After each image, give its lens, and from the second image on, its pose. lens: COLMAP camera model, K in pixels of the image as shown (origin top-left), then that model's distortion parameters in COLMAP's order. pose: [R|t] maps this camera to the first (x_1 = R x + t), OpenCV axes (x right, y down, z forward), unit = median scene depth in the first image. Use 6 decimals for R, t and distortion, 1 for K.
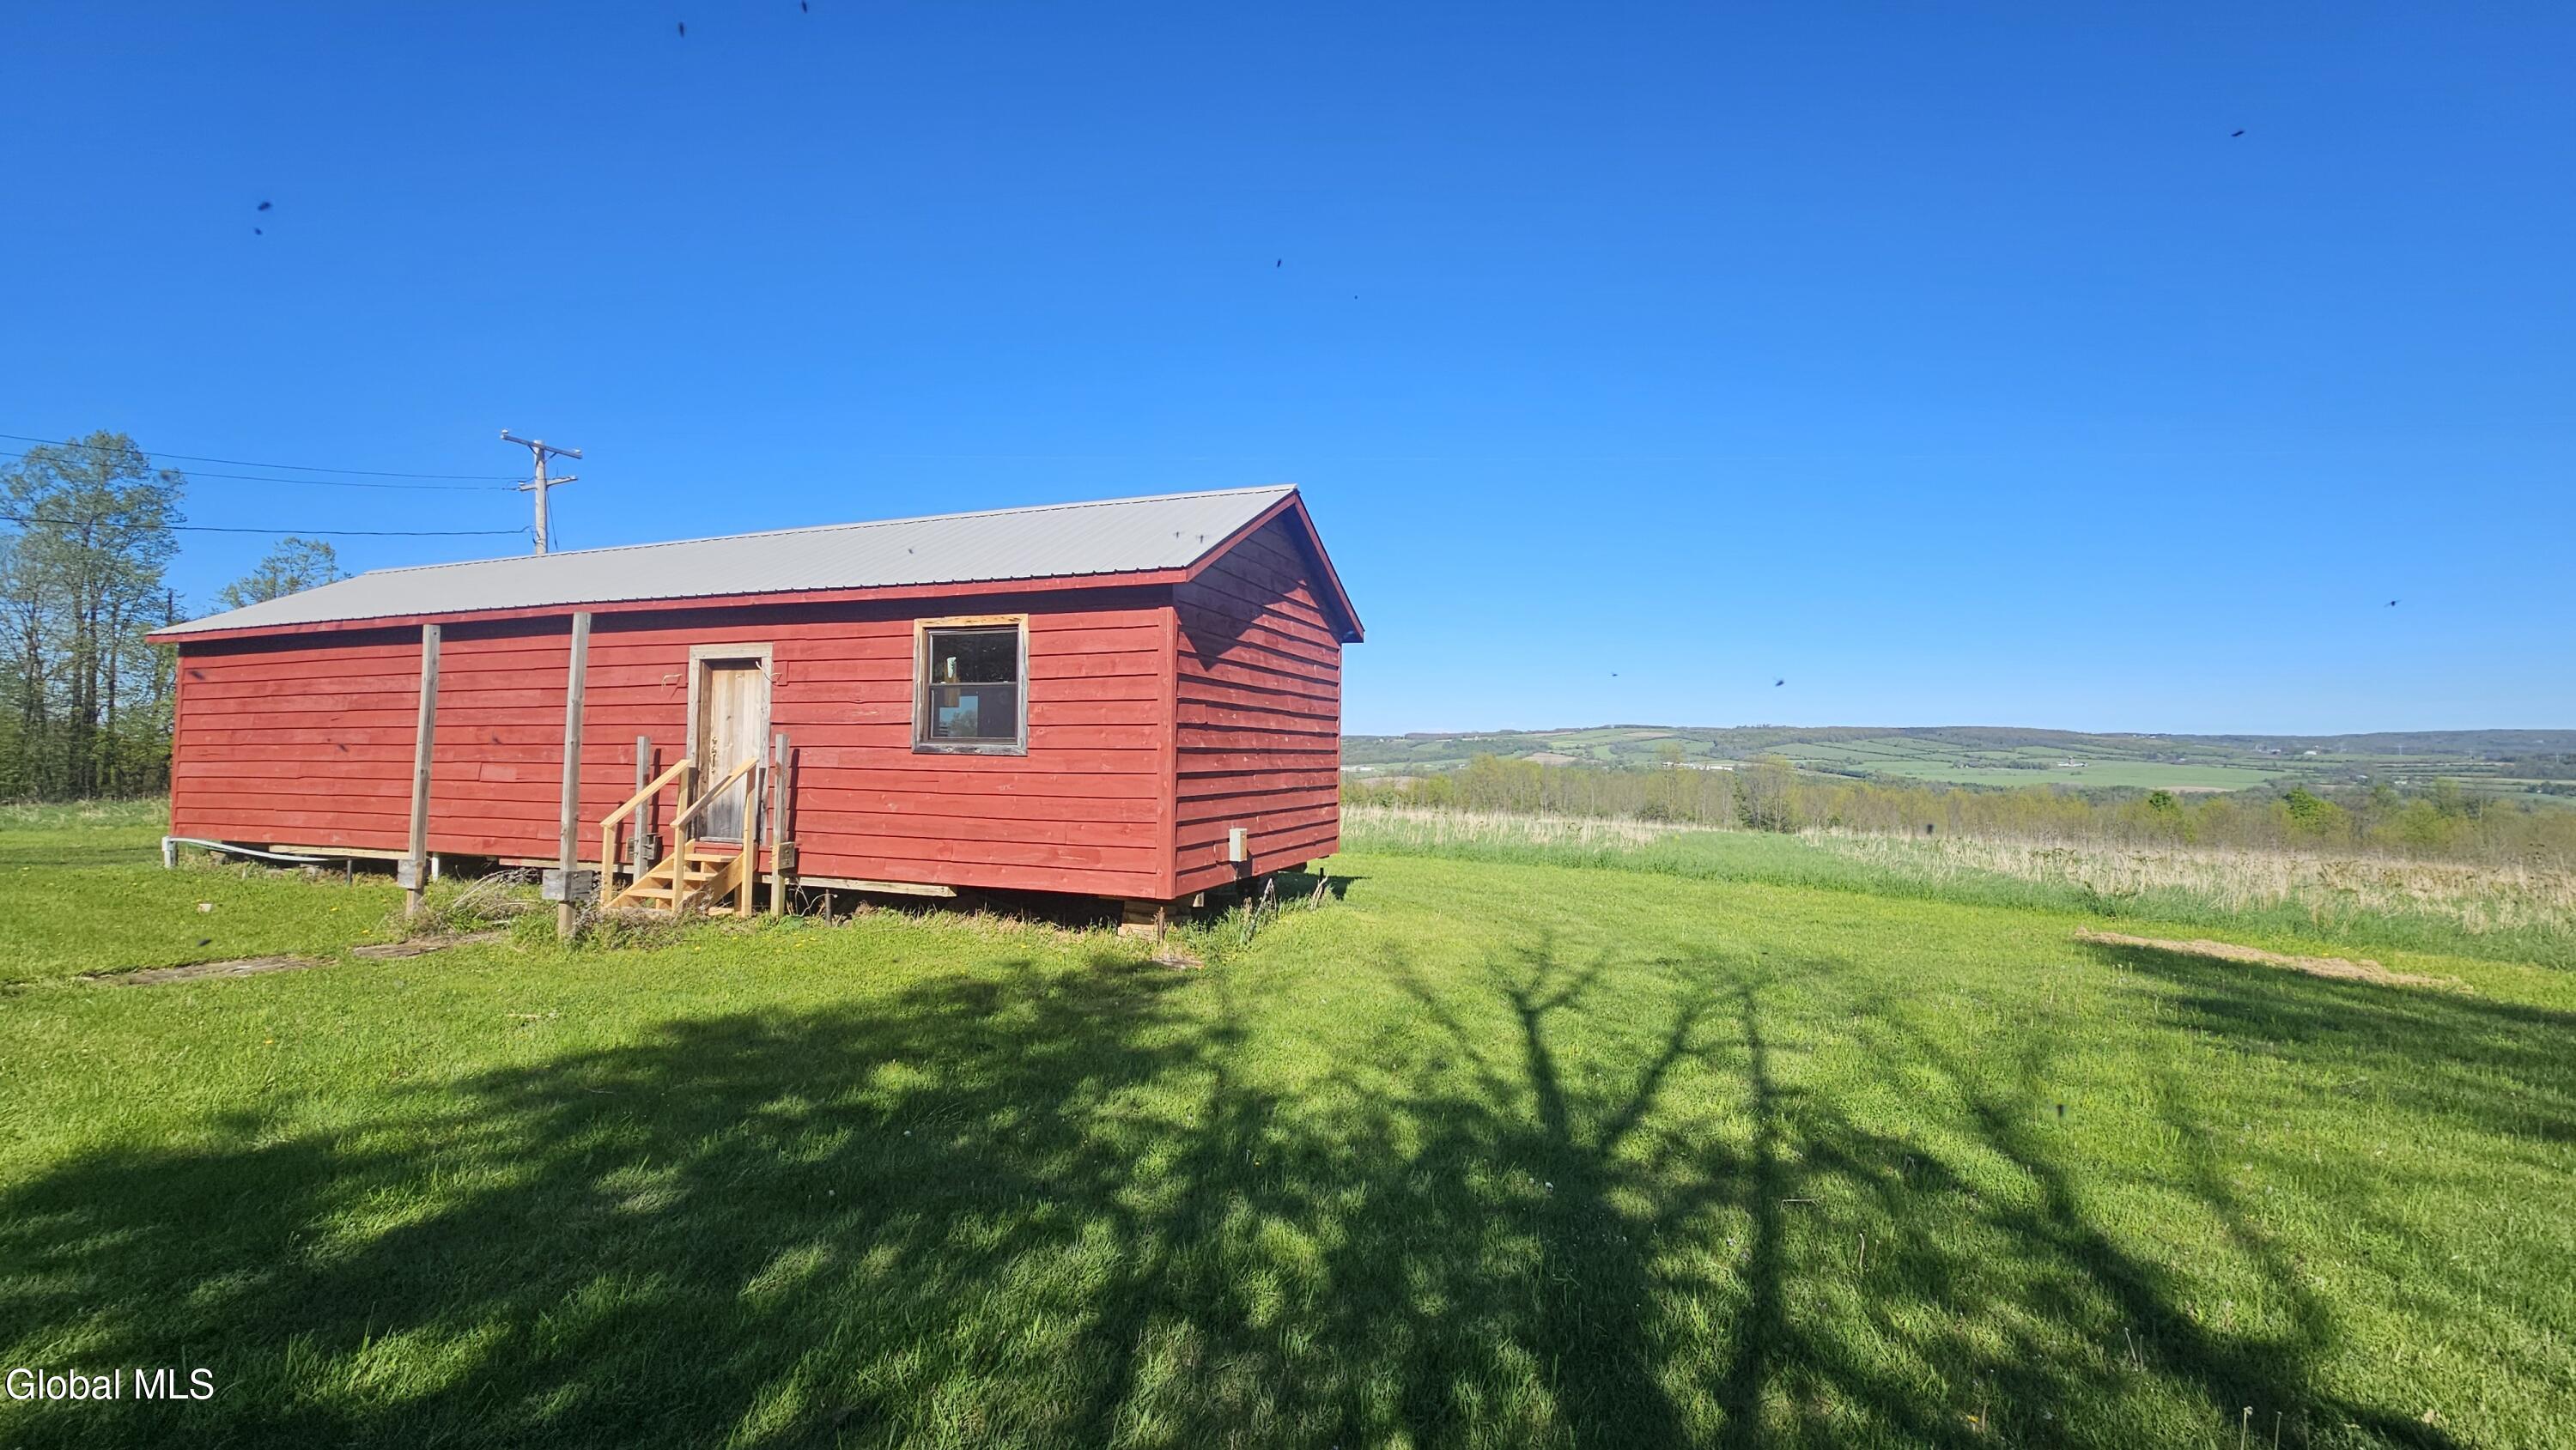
lens RADIAL K [[1052.8, 0, 1287.4], [0, 1052.8, 714.6], [0, 0, 1]] dist [0.001674, -0.000596]
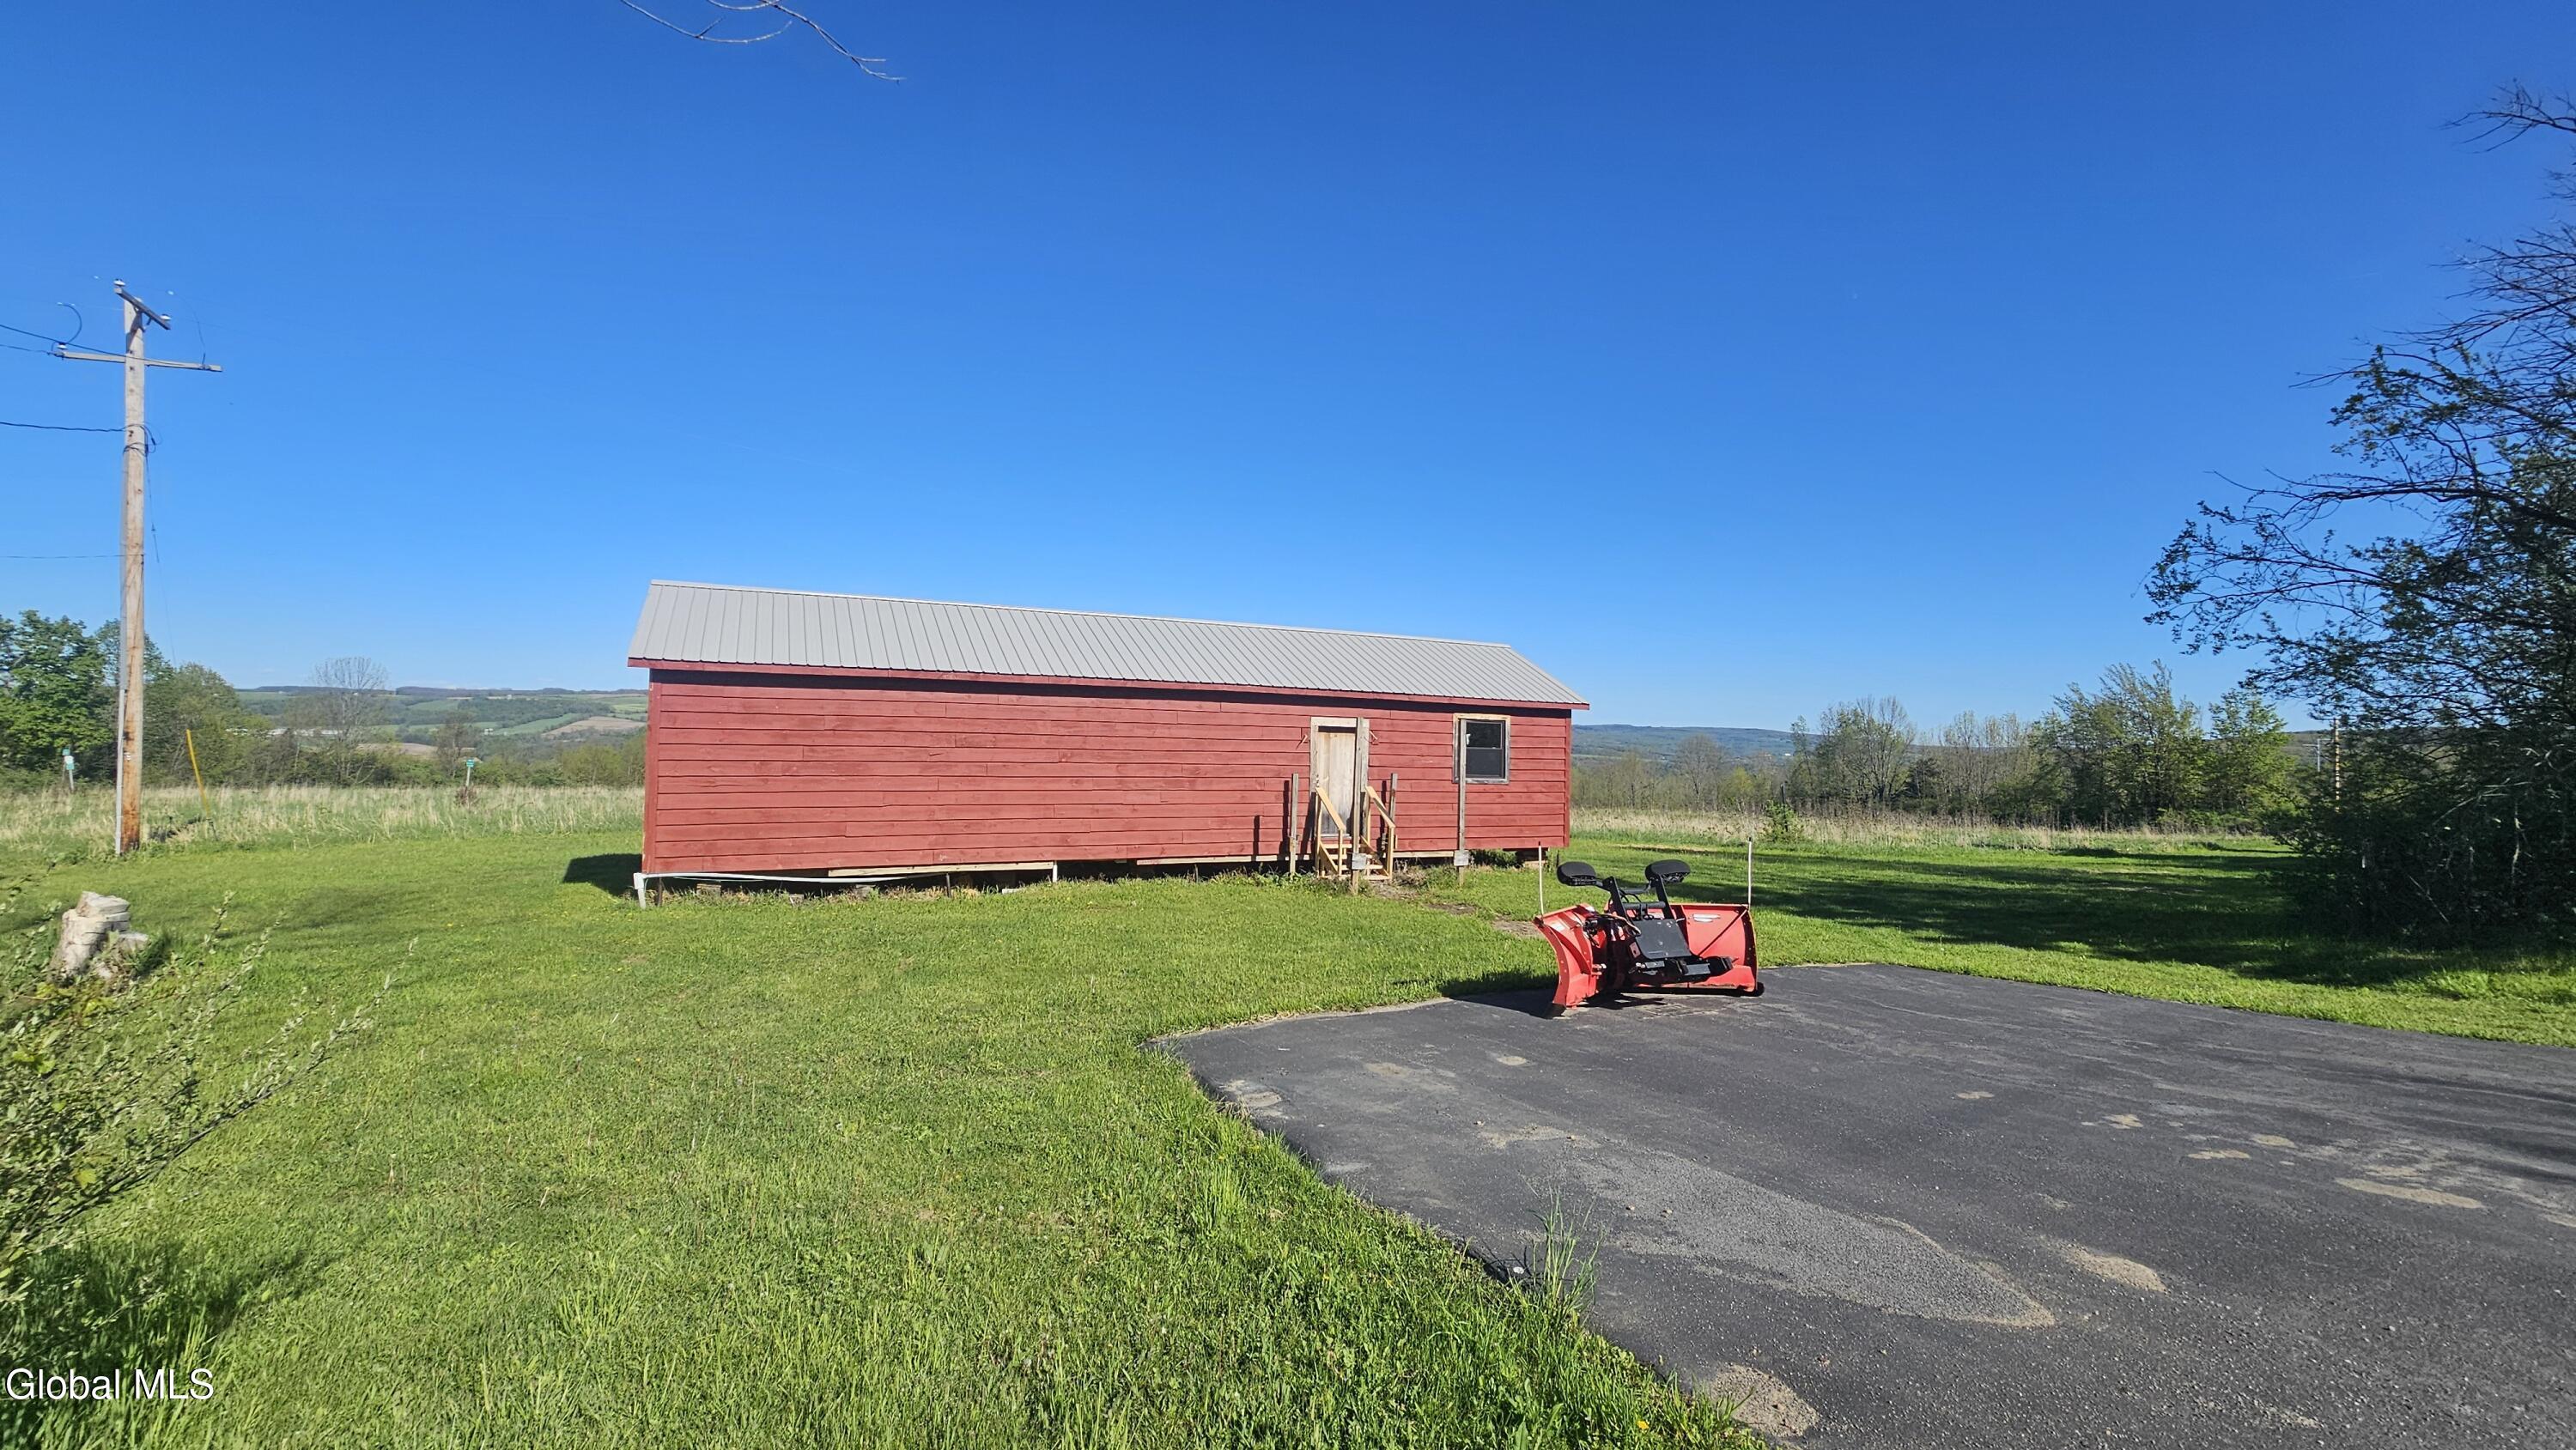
lens RADIAL K [[1052.8, 0, 1288.2], [0, 1052.8, 715.5], [0, 0, 1]] dist [0.001674, -0.000596]
pose [[0.675455, 0.026400, 0.736928, -1.791247], [-0.049223, 0.998744, 0.009338, -0.081323], [-0.735756, -0.042581, 0.675906, -0.068051]]
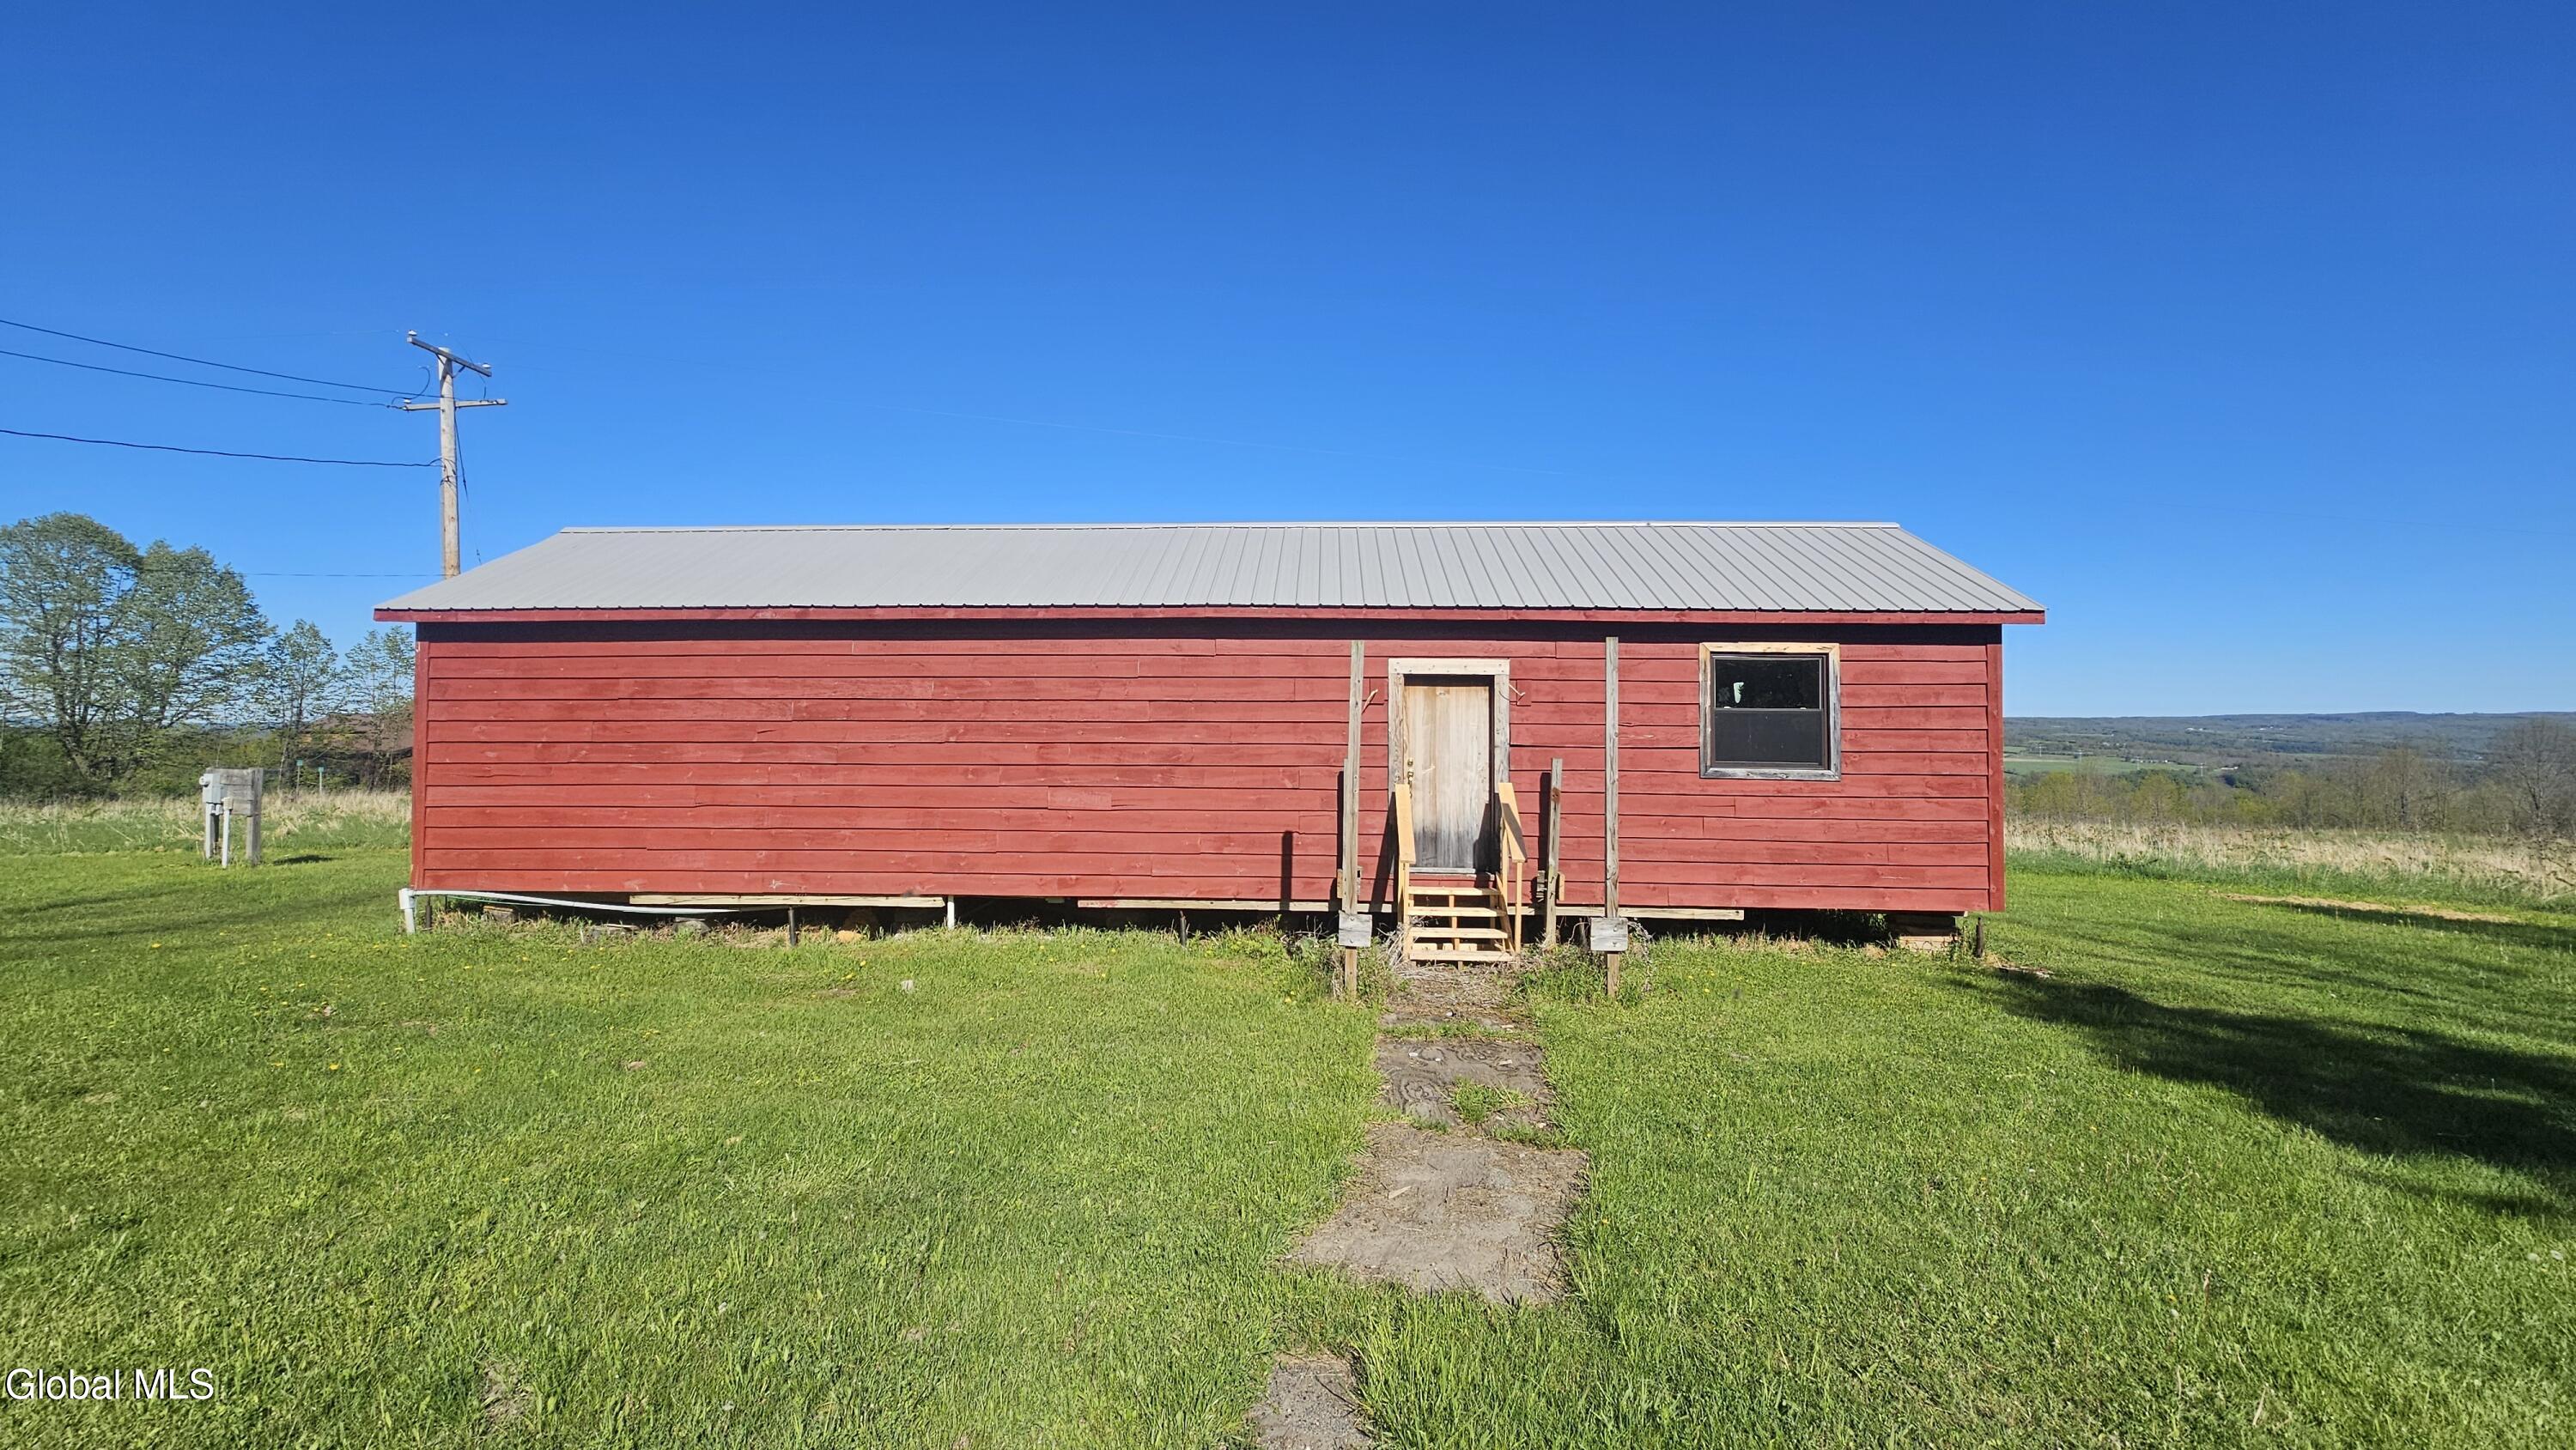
lens RADIAL K [[1052.8, 0, 1284.9], [0, 1052.8, 720.8], [0, 0, 1]] dist [0.001674, -0.000596]
pose [[0.948408, 0.004203, 0.317024, -0.944018], [-0.012641, 0.999618, 0.024563, -0.033300], [-0.316800, -0.027303, 0.948099, 0.164479]]
